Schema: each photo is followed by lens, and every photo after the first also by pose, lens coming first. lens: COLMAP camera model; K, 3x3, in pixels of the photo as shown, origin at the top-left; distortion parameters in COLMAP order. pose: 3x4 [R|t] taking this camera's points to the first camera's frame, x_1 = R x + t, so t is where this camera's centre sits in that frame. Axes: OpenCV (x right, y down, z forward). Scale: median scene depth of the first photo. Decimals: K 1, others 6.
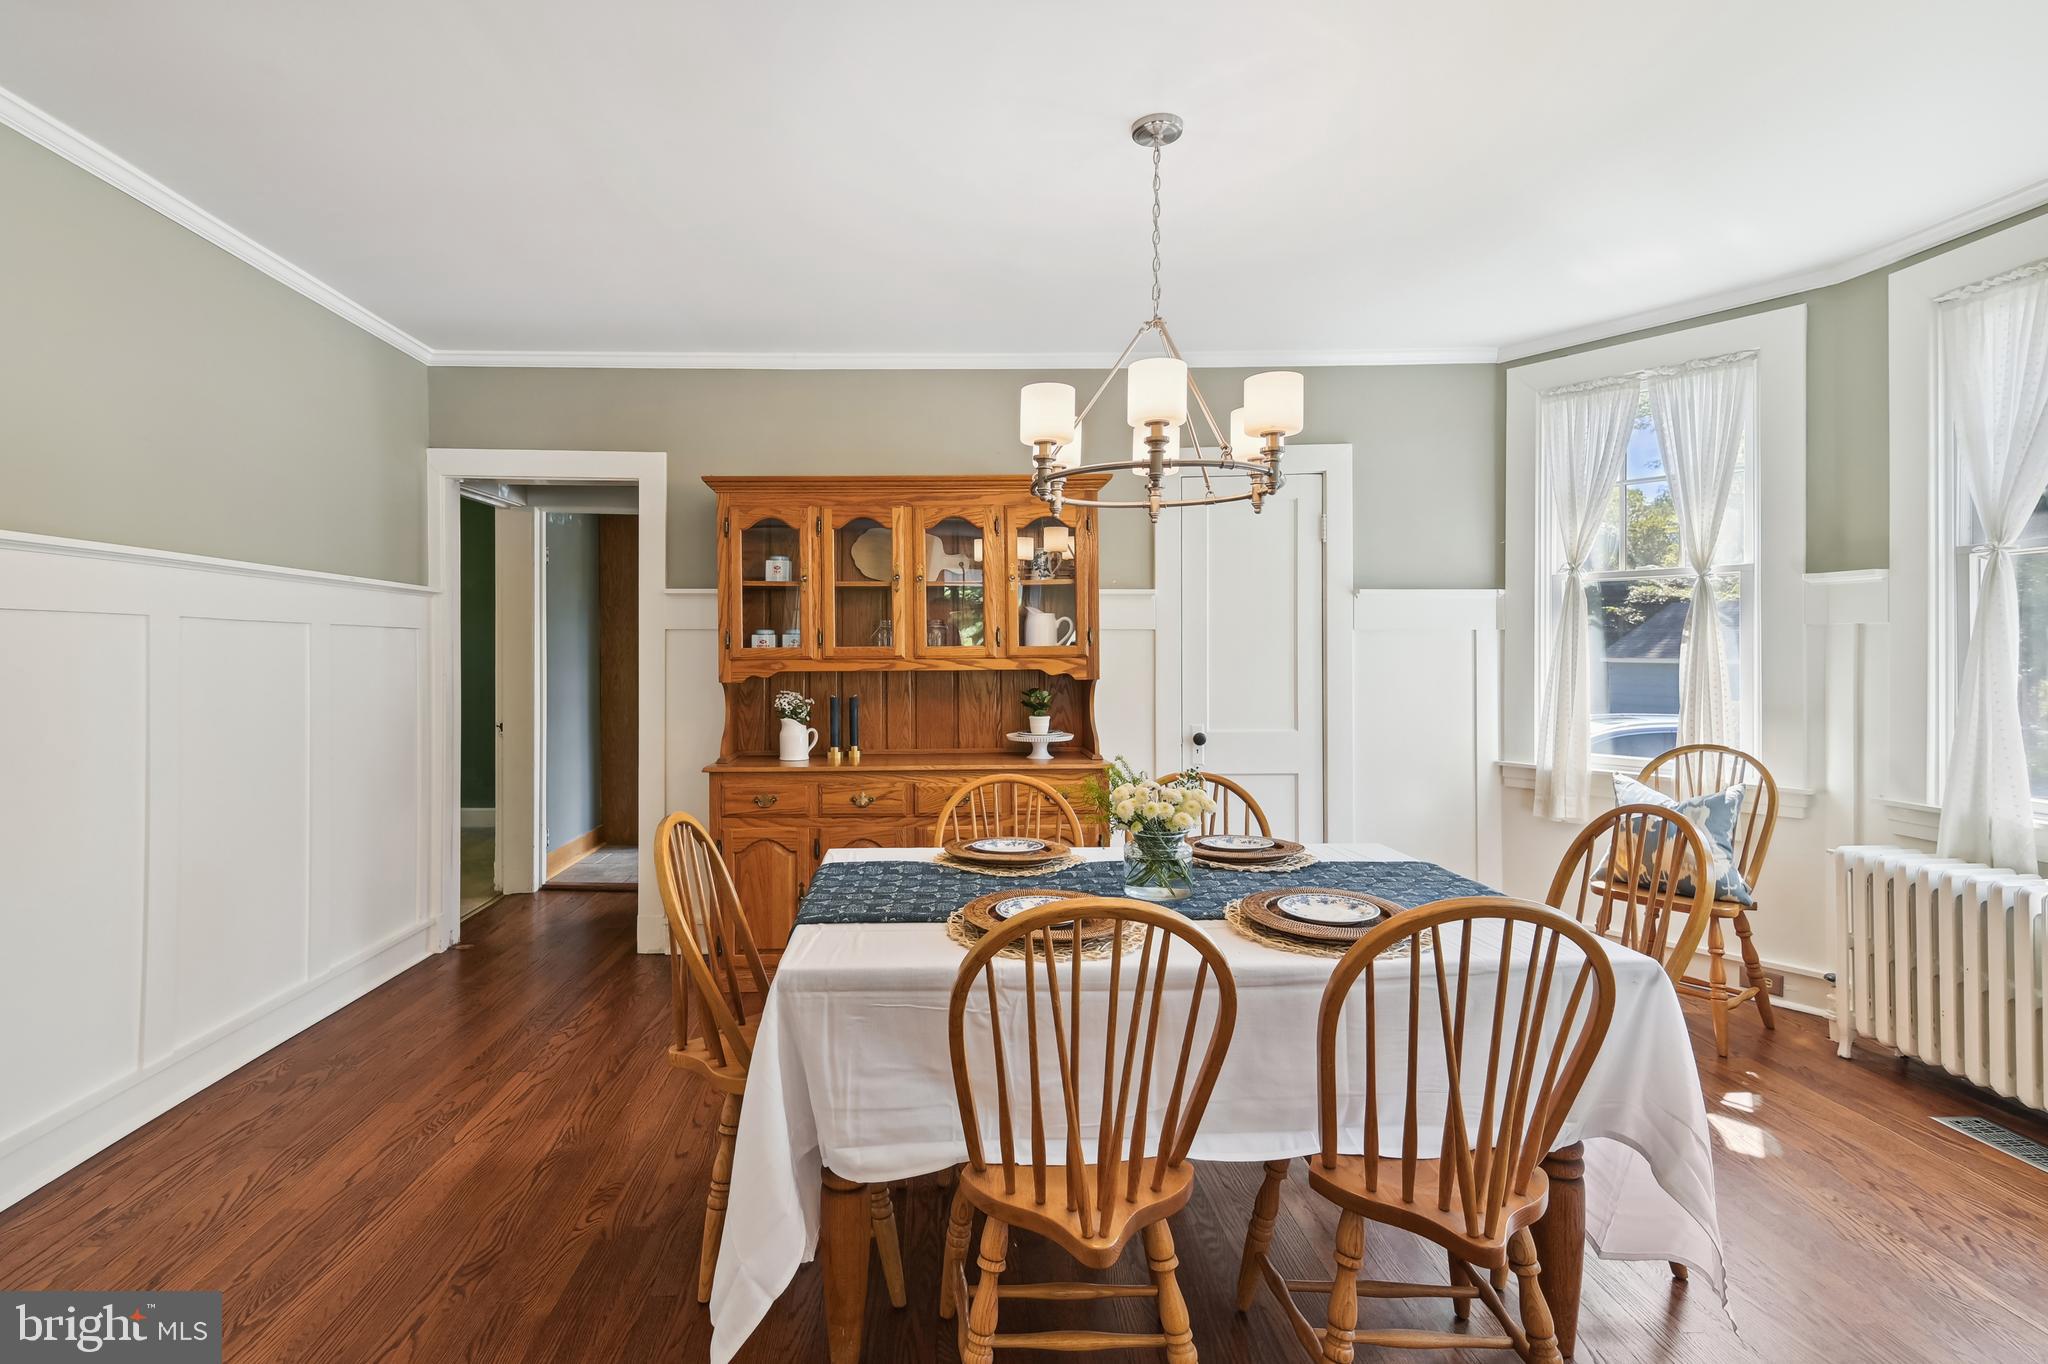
lens RADIAL K [[954.3, 0, 945.8], [0, 954.3, 649.8], [0, 0, 1]] dist [0.009099, -0.004015]
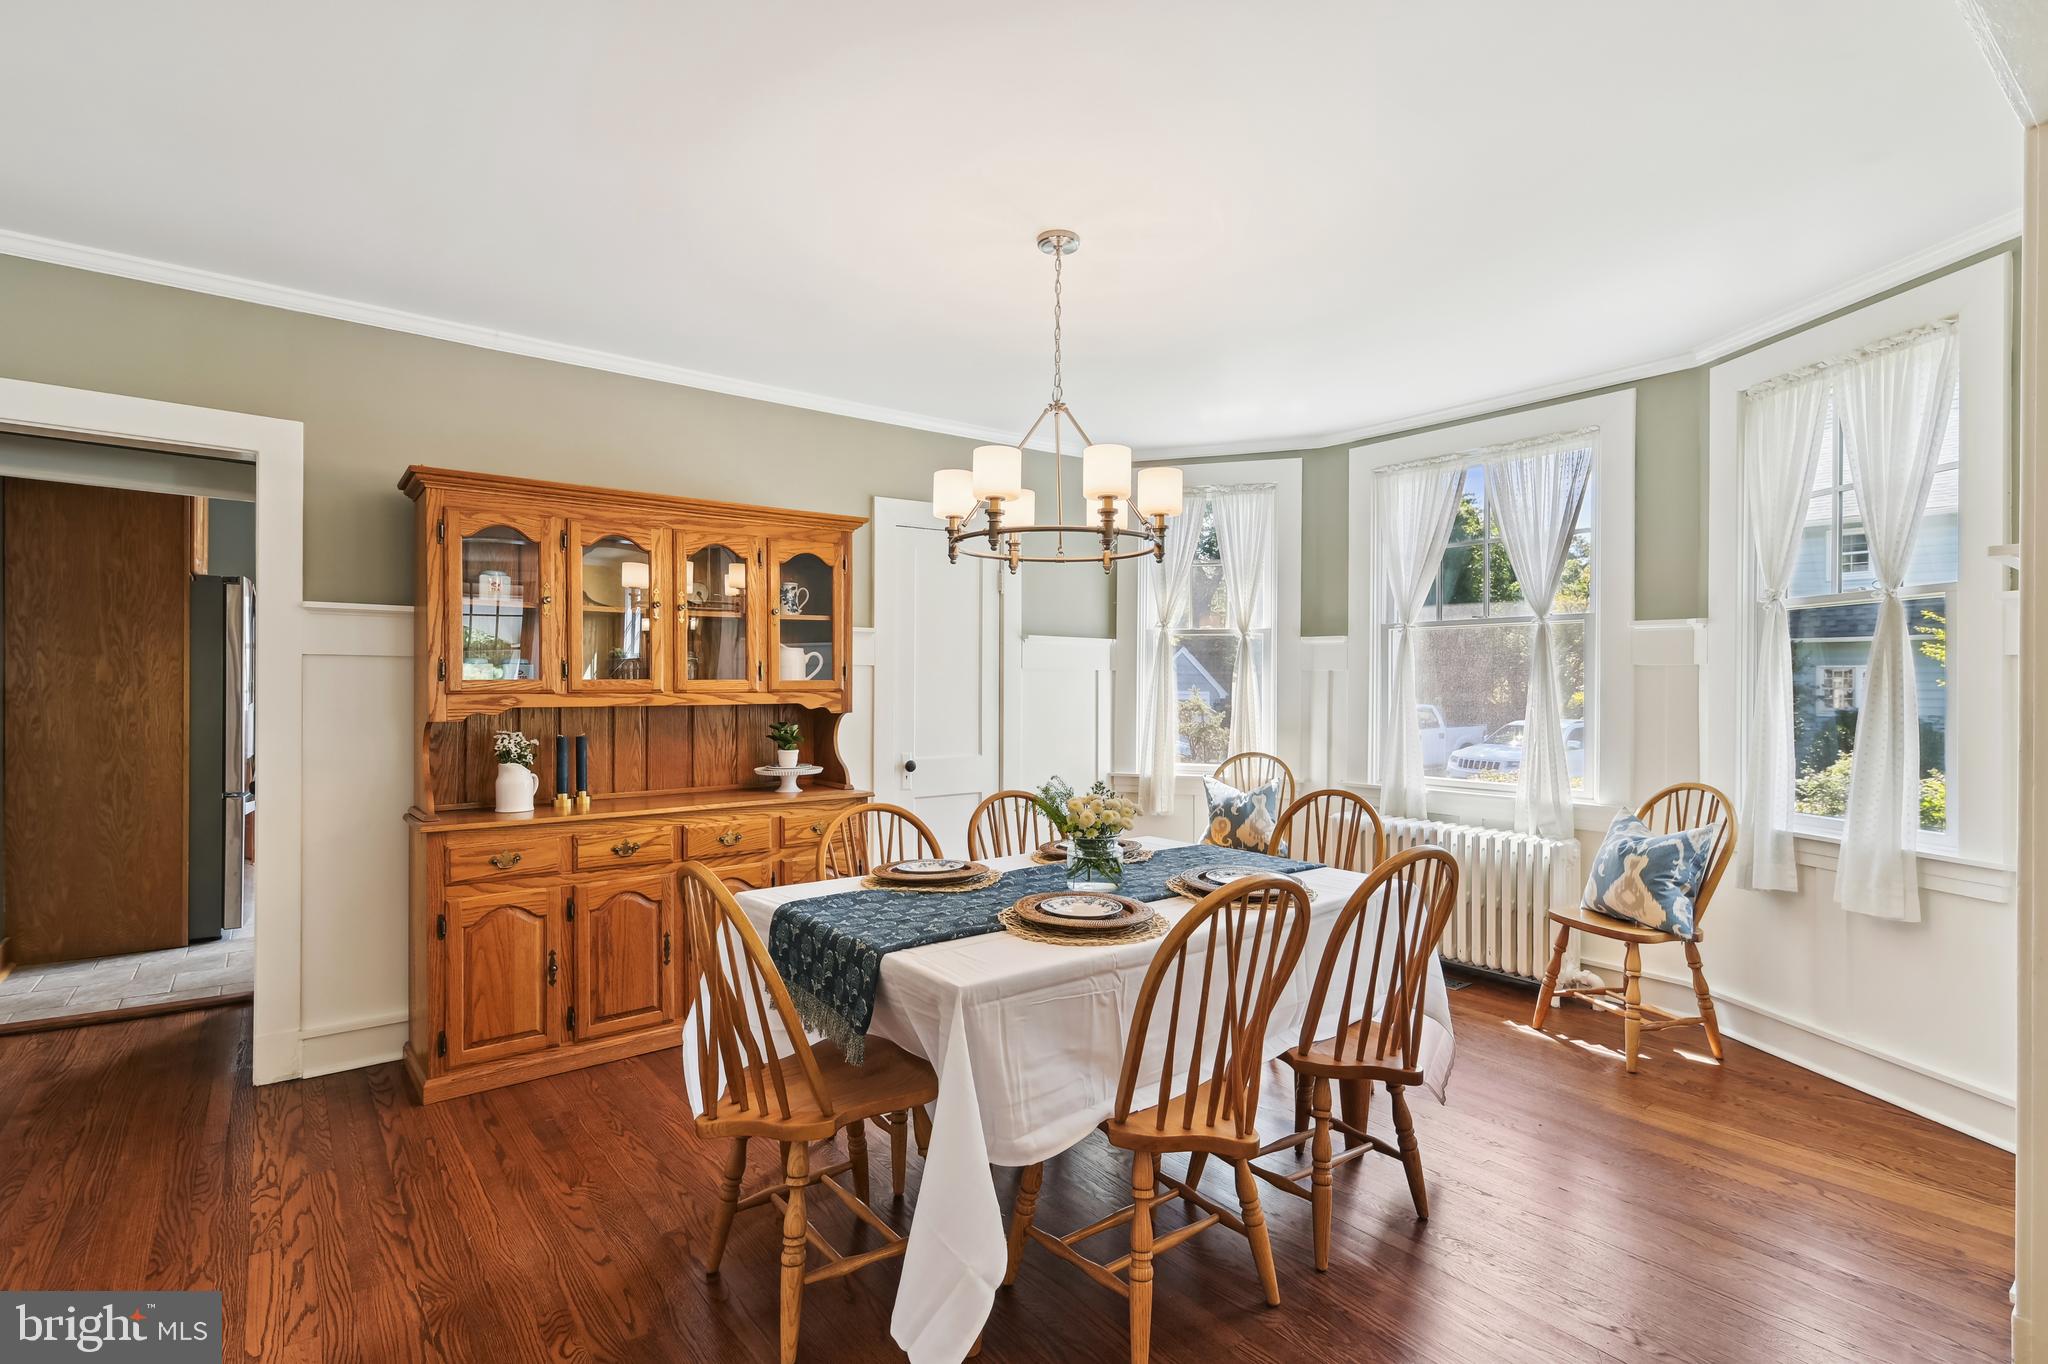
lens RADIAL K [[954.3, 0, 1003.3], [0, 954.3, 689.8], [0, 0, 1]] dist [0.009099, -0.004015]
pose [[0.808034, 0.002640, 0.589129, -0.324249], [-0.005429, 0.999981, 0.002964, 0.001754], [-0.589110, -0.005594, 0.808033, 0.053976]]
